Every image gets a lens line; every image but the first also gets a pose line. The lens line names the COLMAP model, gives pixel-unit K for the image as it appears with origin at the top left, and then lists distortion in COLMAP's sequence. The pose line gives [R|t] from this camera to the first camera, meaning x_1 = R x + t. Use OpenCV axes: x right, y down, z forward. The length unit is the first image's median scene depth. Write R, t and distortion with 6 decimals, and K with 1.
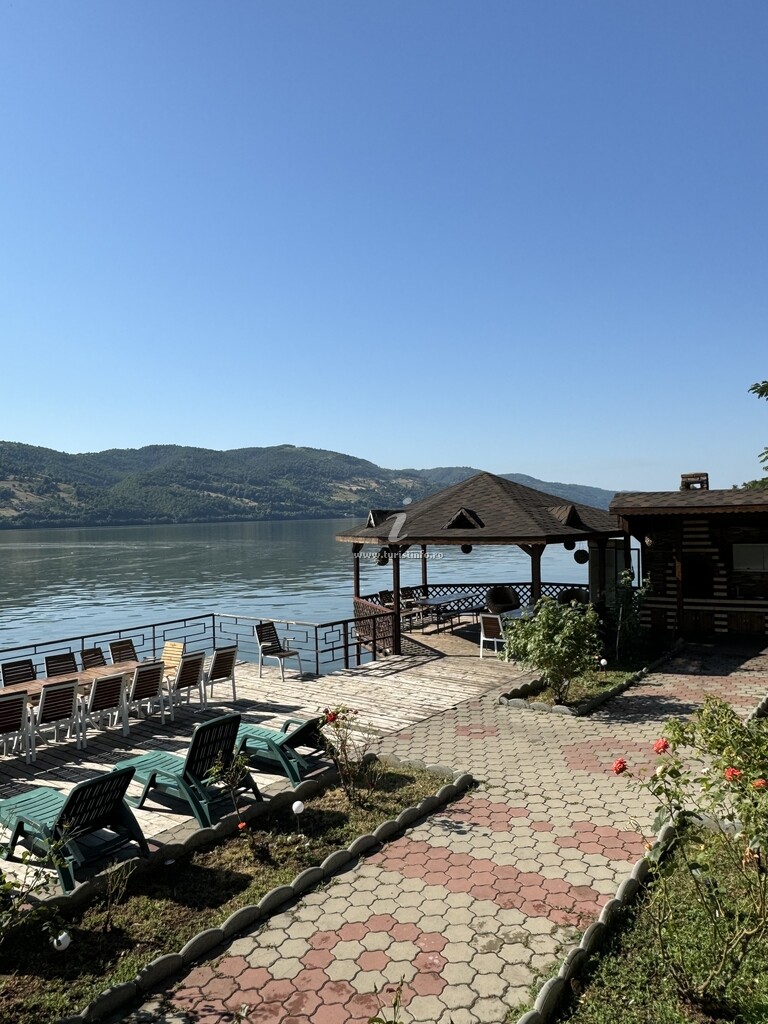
lens RADIAL K [[705.9, 0, 384.0], [0, 705.9, 512.0], [0, 0, 1]] dist [-0.002066, -0.000114]
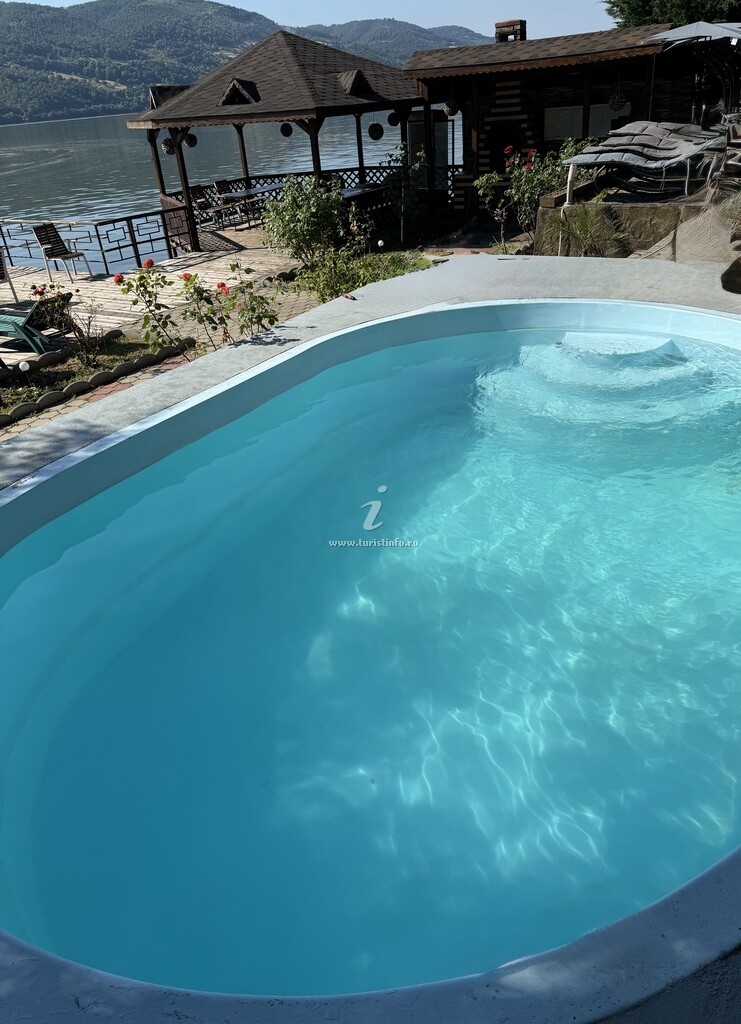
lens RADIAL K [[745.9, 0, 395.0], [0, 745.9, 536.5], [0, 0, 1]] dist [0.006924, -0.005618]
pose [[0.992274, -0.098067, 0.075998, 0.159824], [0.045005, 0.855341, 0.516108, 0.009871], [-0.115617, -0.508700, 0.853145, -0.141716]]
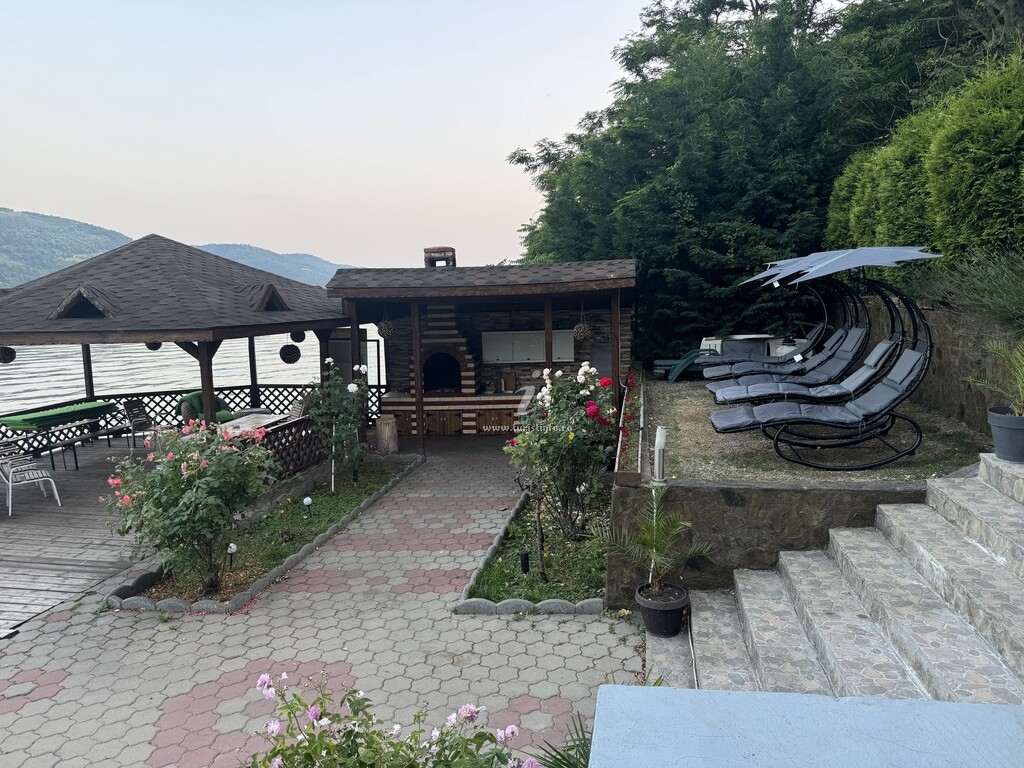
lens RADIAL K [[705.9, 0, 512.0], [0, 705.9, 384.0], [0, 0, 1]] dist [0.155436, -0.238797]
pose [[0.894417, -0.053950, 0.443969, 0.140088], [-0.000794, 0.992505, 0.122205, 0.002288], [-0.447234, -0.109655, 0.887670, 0.207187]]
